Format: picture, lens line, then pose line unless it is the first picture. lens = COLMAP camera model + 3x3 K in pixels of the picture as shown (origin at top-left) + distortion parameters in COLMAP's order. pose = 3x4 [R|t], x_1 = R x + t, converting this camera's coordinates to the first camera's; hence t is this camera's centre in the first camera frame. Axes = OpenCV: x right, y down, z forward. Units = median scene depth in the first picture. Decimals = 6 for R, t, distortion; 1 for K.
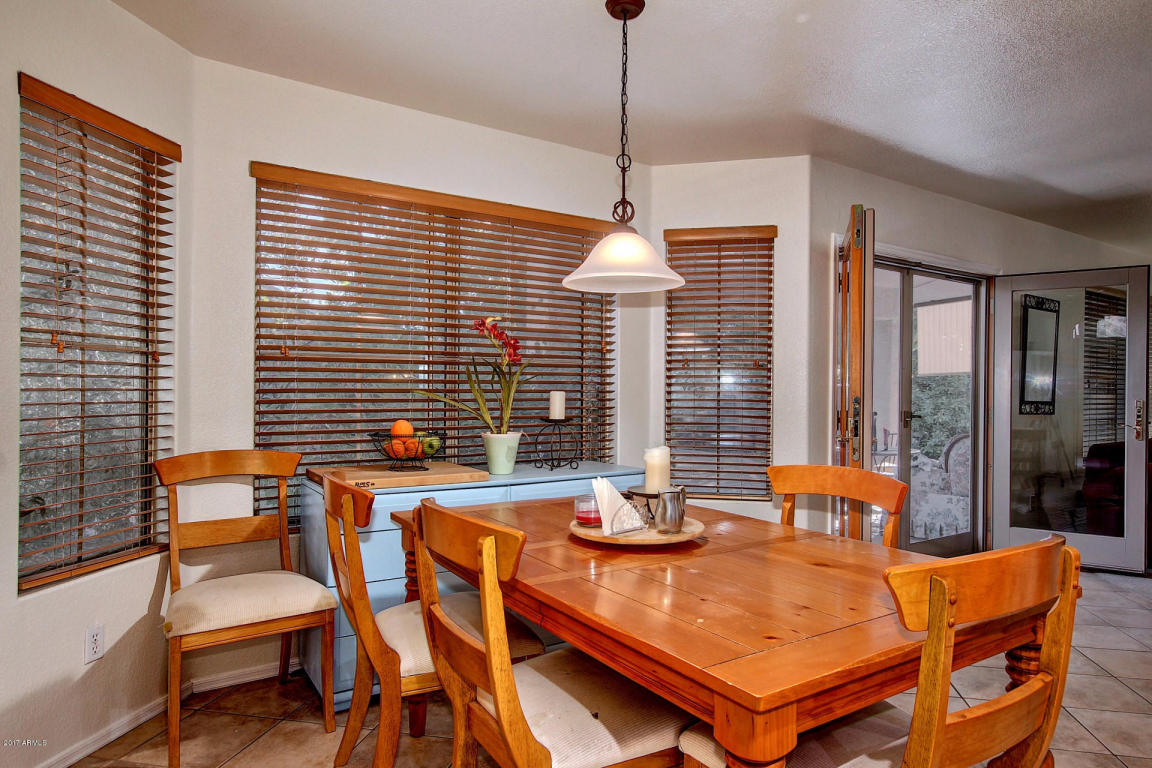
lens RADIAL K [[692.3, 0, 578.1], [0, 692.3, 388.0], [0, 0, 1]] dist [-0.028078, 0.006841]
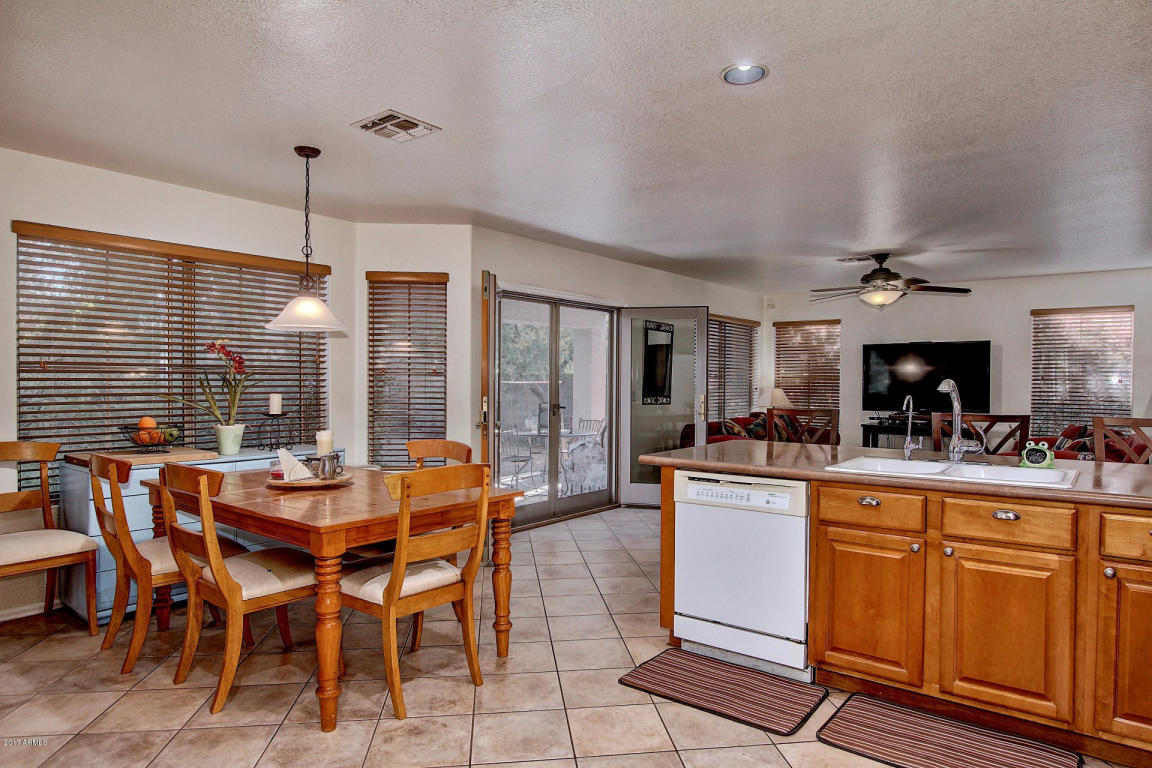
lens RADIAL K [[692.3, 0, 592.6], [0, 692.3, 395.7], [0, 0, 1]] dist [-0.028078, 0.006841]
pose [[0.942814, -0.007451, 0.333236, 0.122919], [-0.001143, 0.999672, 0.025588, -0.030527], [-0.333317, -0.024505, 0.942496, -0.560893]]
